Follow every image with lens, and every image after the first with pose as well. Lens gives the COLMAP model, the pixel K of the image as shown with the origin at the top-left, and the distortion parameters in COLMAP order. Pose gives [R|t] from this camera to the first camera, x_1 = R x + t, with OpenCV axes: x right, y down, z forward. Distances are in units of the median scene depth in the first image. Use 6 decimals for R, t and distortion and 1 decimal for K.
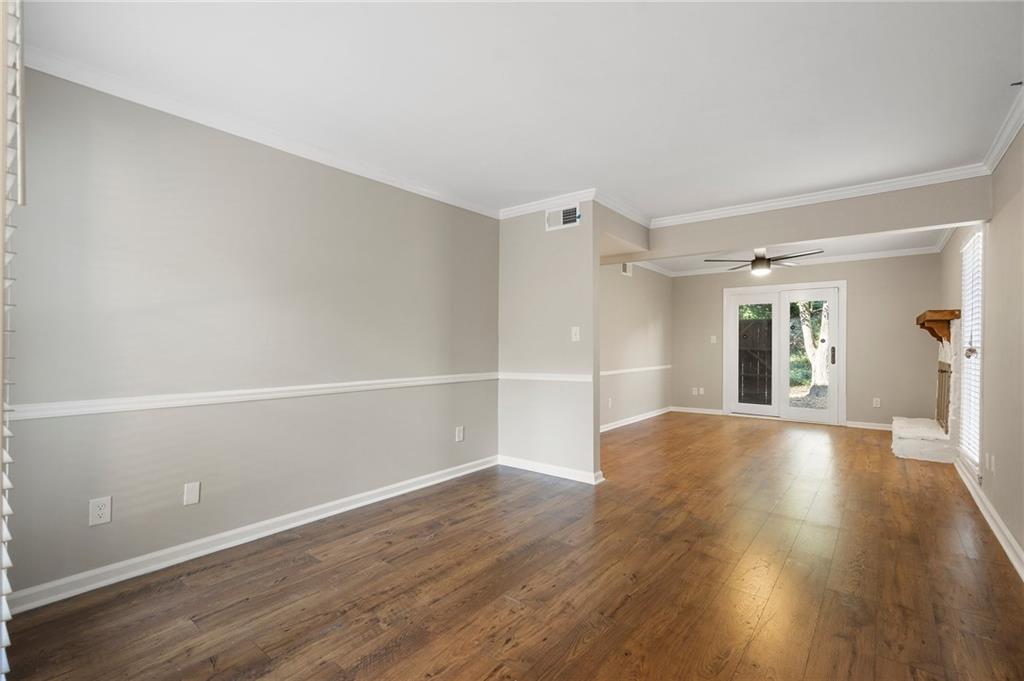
lens RADIAL K [[468.2, 0, 506.4], [0, 468.2, 344.3], [0, 0, 1]] dist [-0.004876, 0.003122]
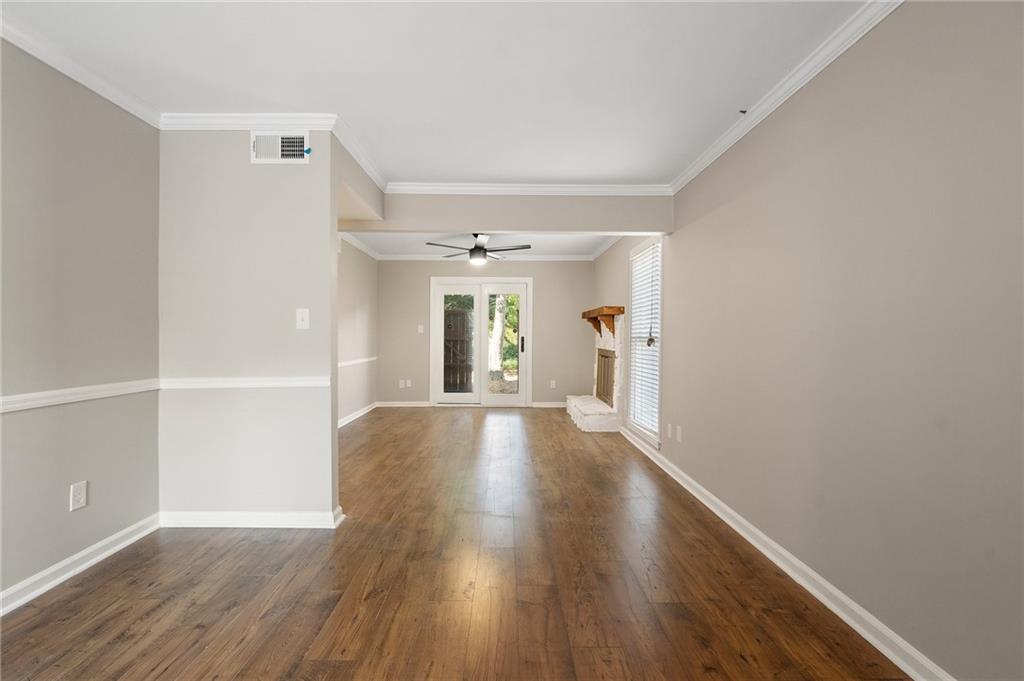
lens RADIAL K [[468.2, 0, 508.6], [0, 468.2, 341.3], [0, 0, 1]] dist [-0.004876, 0.003122]
pose [[0.773896, -0.006757, 0.633276, -0.054405], [-0.003554, 0.999881, 0.015011, -0.000365], [-0.633302, -0.013867, 0.773780, 0.253276]]
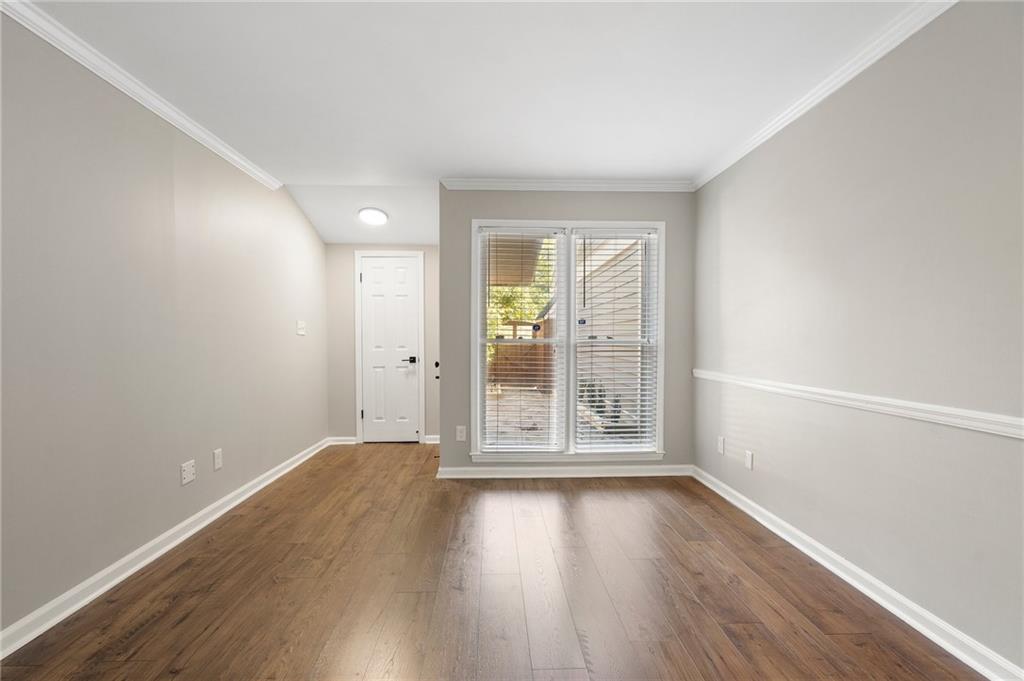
lens RADIAL K [[468.2, 0, 522.4], [0, 468.2, 335.2], [0, 0, 1]] dist [-0.004876, 0.003122]
pose [[-0.736091, -0.004183, -0.676870, 0.363104], [-0.000791, 0.999986, -0.005320, -0.001515], [0.676882, -0.003380, -0.736084, 0.913134]]
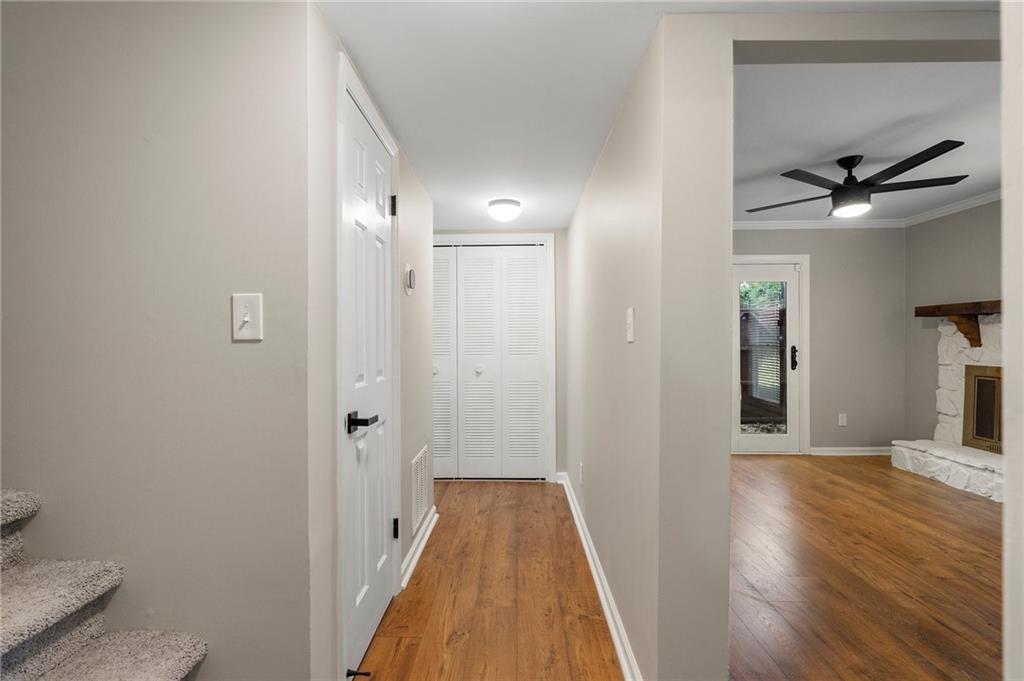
lens RADIAL K [[468.2, 0, 504.3], [0, 468.2, 340.0], [0, 0, 1]] dist [-0.004876, 0.003122]
pose [[0.795759, -0.001811, 0.605611, -0.152900], [0.002123, 0.999998, 0.000202, -0.008127], [-0.605610, 0.001125, 0.795761, 1.124407]]
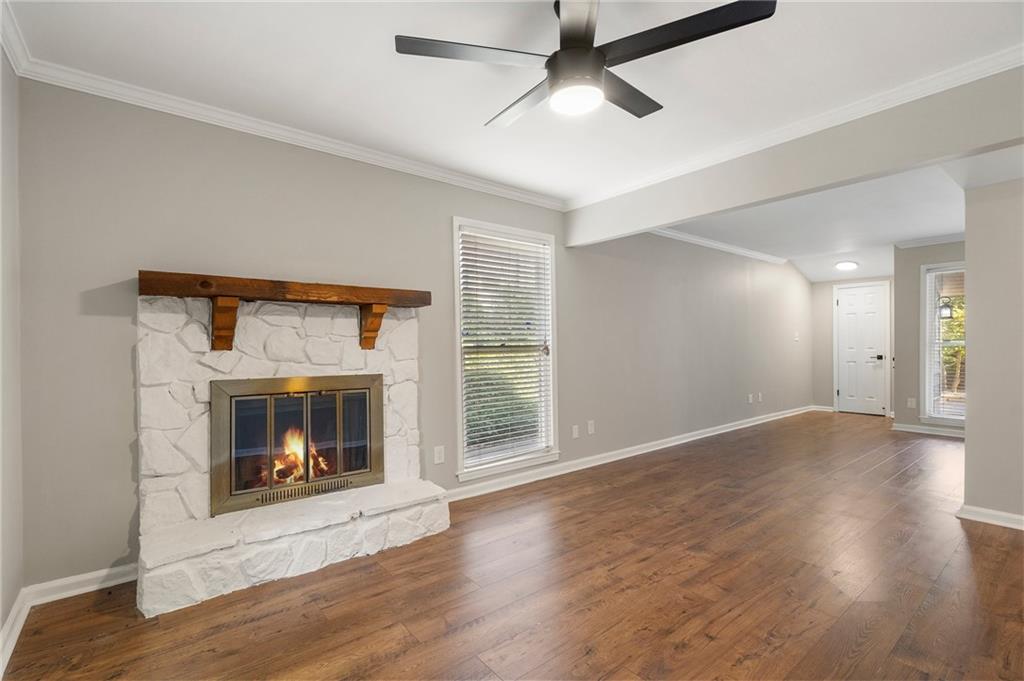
lens RADIAL K [[468.2, 0, 499.9], [0, 468.2, 349.1], [0, 0, 1]] dist [-0.004876, 0.003122]
pose [[-0.974860, 0.001040, 0.222814, 0.732406], [0.003552, 0.999935, 0.010874, 0.001467], [-0.222788, 0.011392, -0.974800, 1.817453]]
